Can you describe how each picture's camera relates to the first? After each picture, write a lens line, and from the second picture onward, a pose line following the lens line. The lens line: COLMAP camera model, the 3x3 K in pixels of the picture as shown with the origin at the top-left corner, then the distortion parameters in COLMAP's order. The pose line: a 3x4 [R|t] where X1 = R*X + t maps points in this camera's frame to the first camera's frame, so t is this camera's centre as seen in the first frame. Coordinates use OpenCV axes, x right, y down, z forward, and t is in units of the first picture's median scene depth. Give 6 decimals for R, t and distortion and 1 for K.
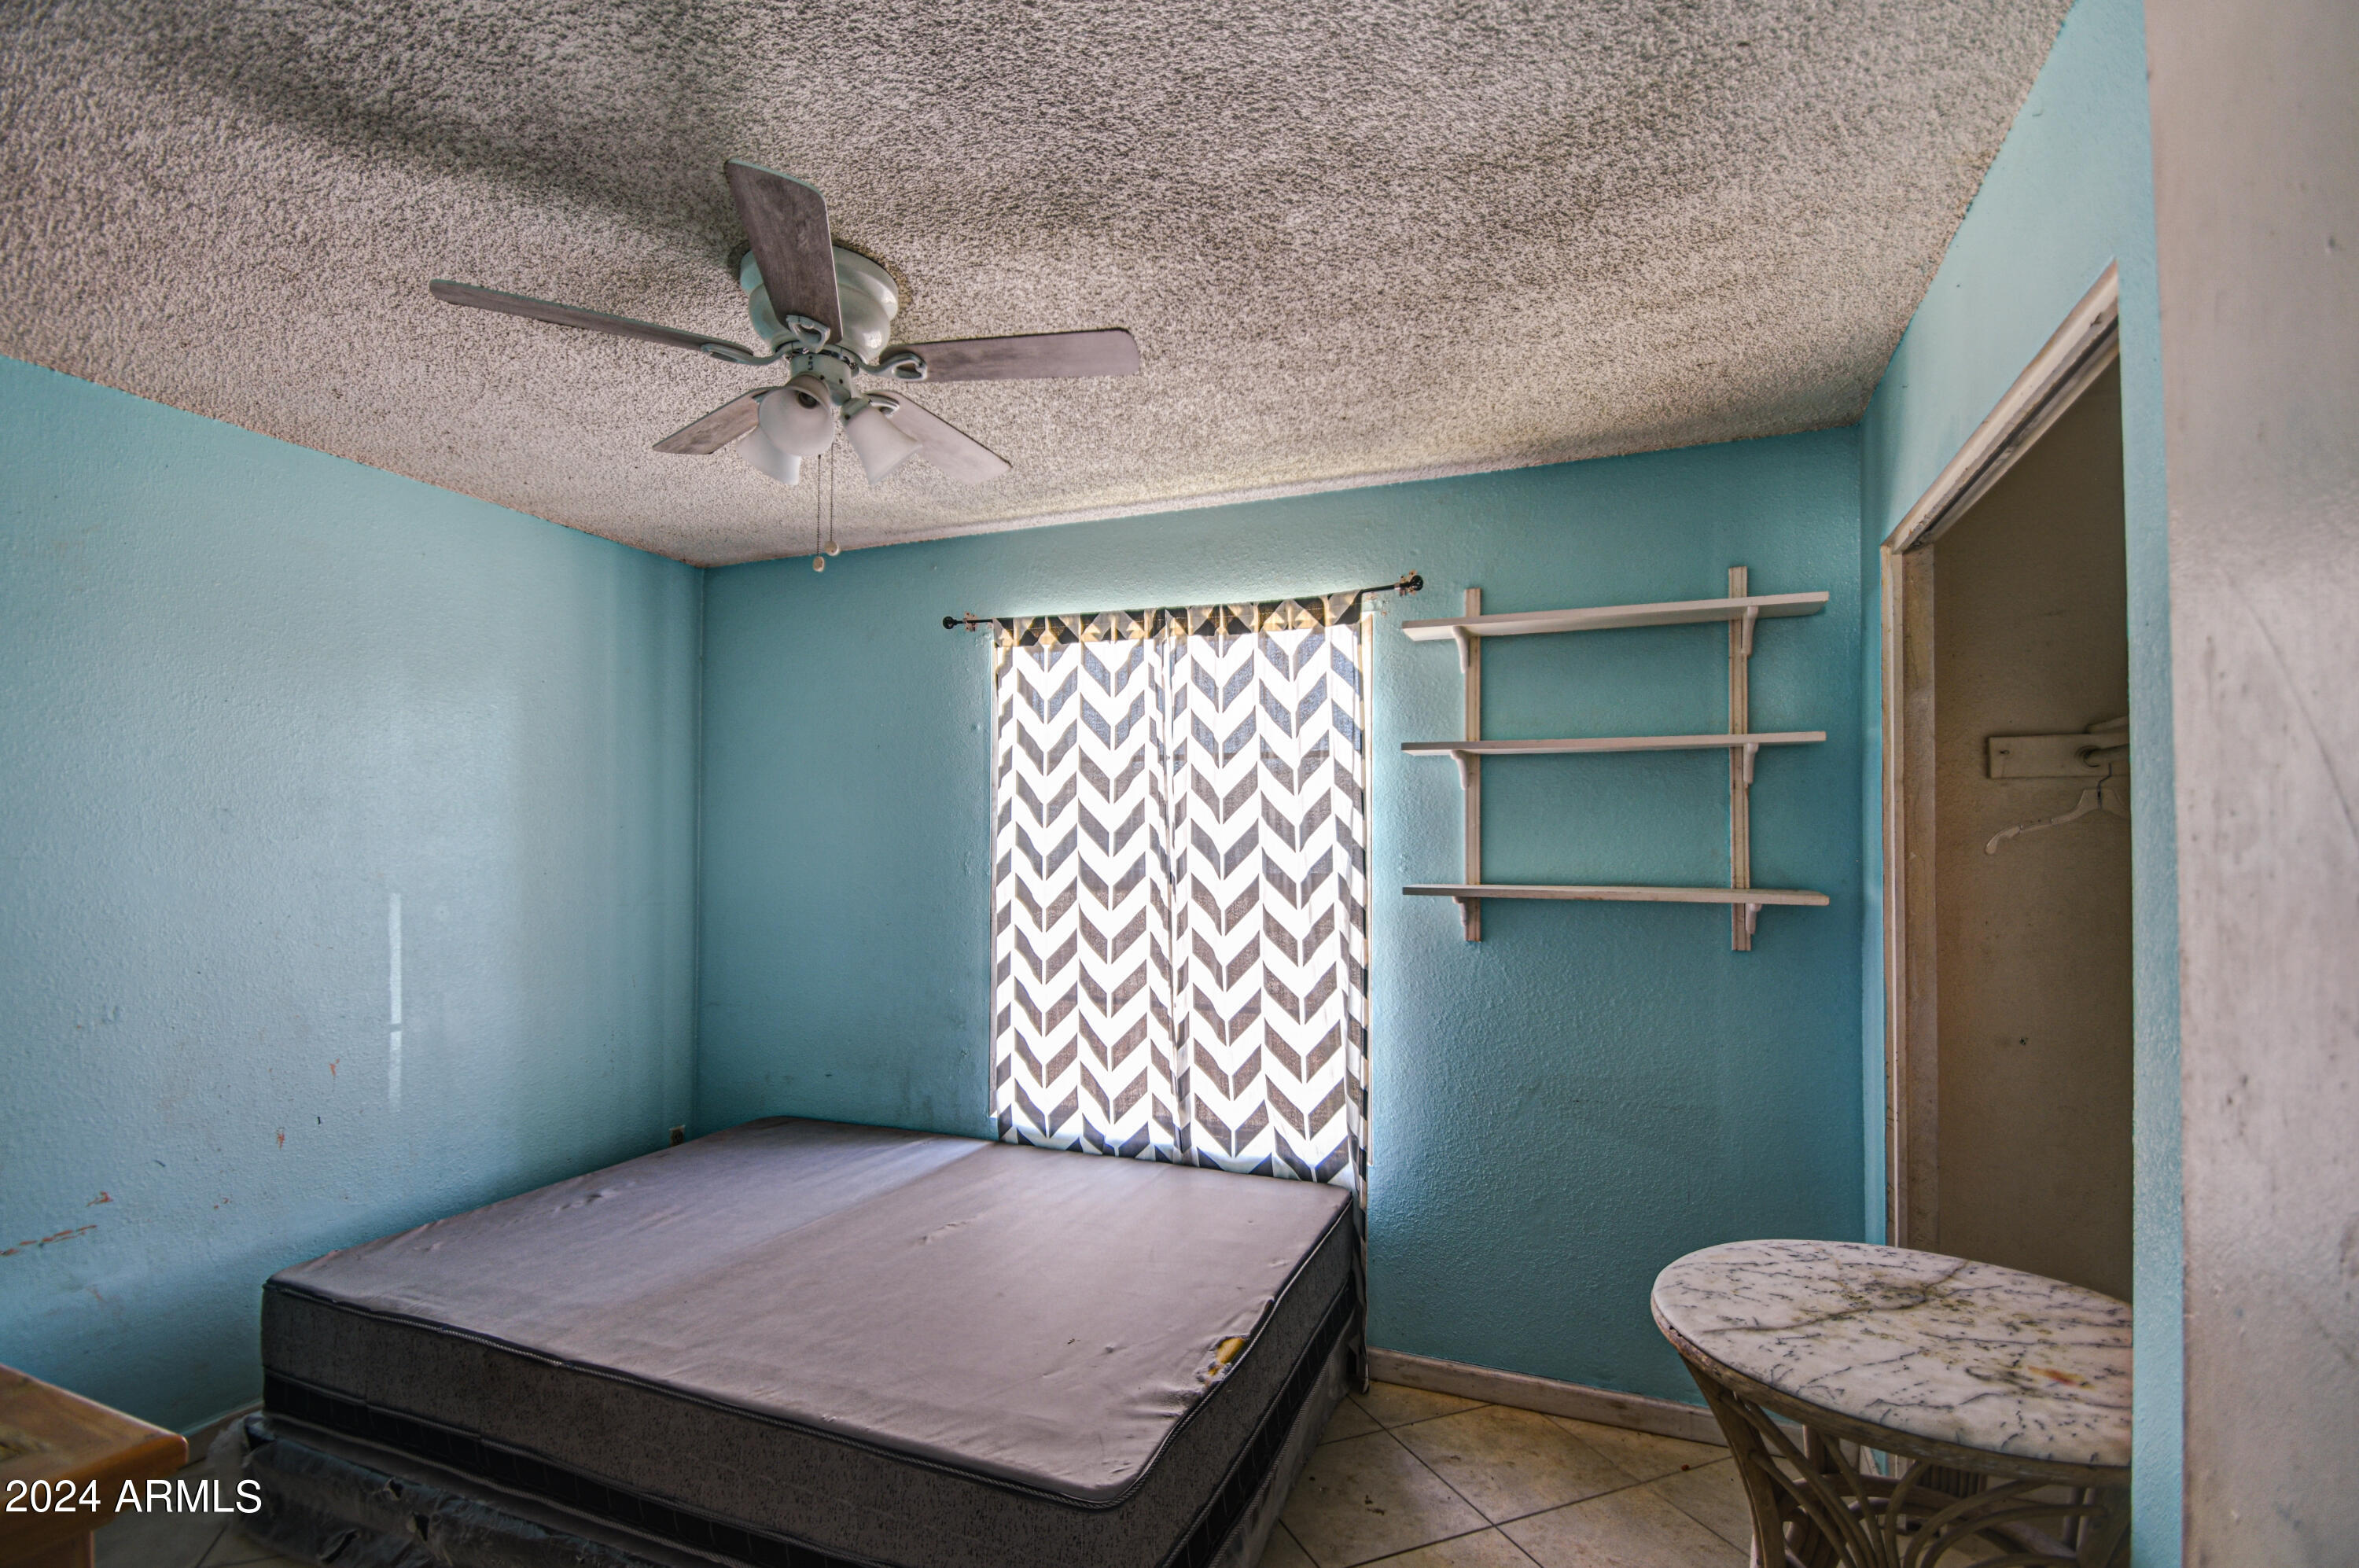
lens RADIAL K [[1101.9, 0, 1182.1], [0, 1101.9, 787.0], [0, 0, 1]] dist [-0.000279, -0.005431]
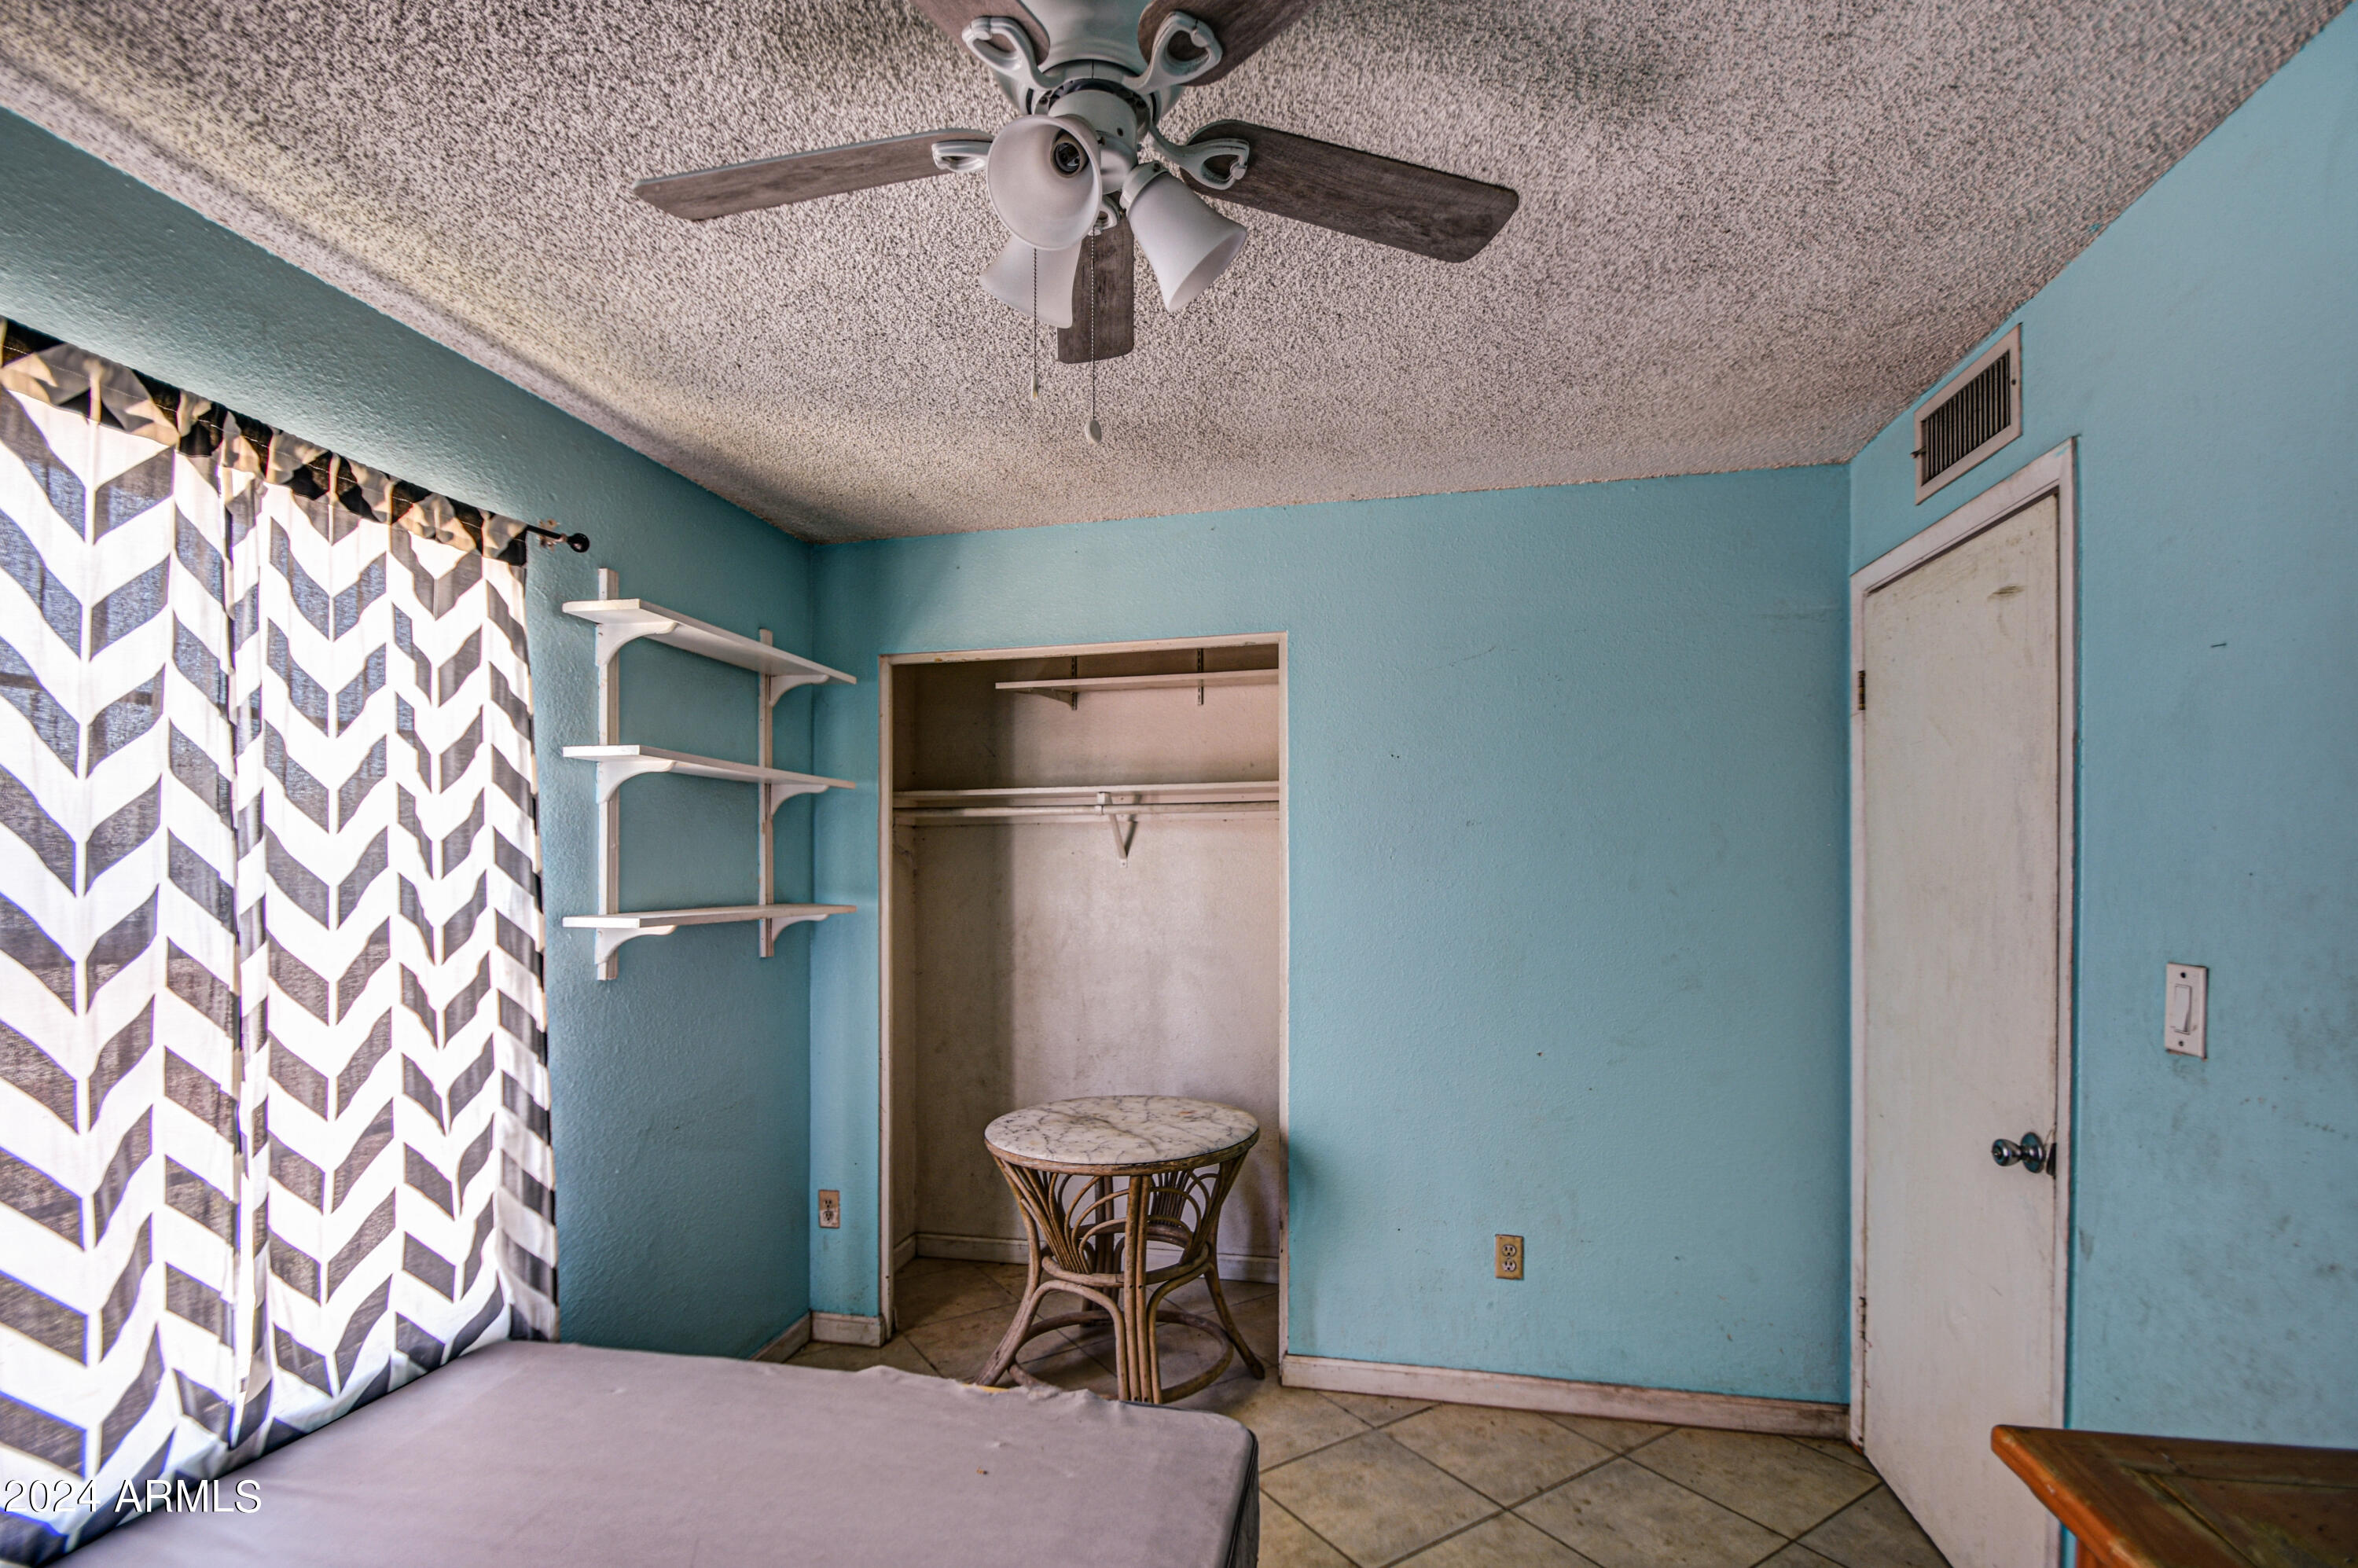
lens RADIAL K [[1076.2, 0, 1181.9], [0, 1076.2, 860.0], [0, 0, 1]] dist [0.000863, -0.000748]
pose [[-0.179976, 0.003723, 0.983664, -0.603239], [-0.045993, 0.998867, -0.012196, 0.033235], [-0.982595, -0.047437, -0.179601, 0.666694]]
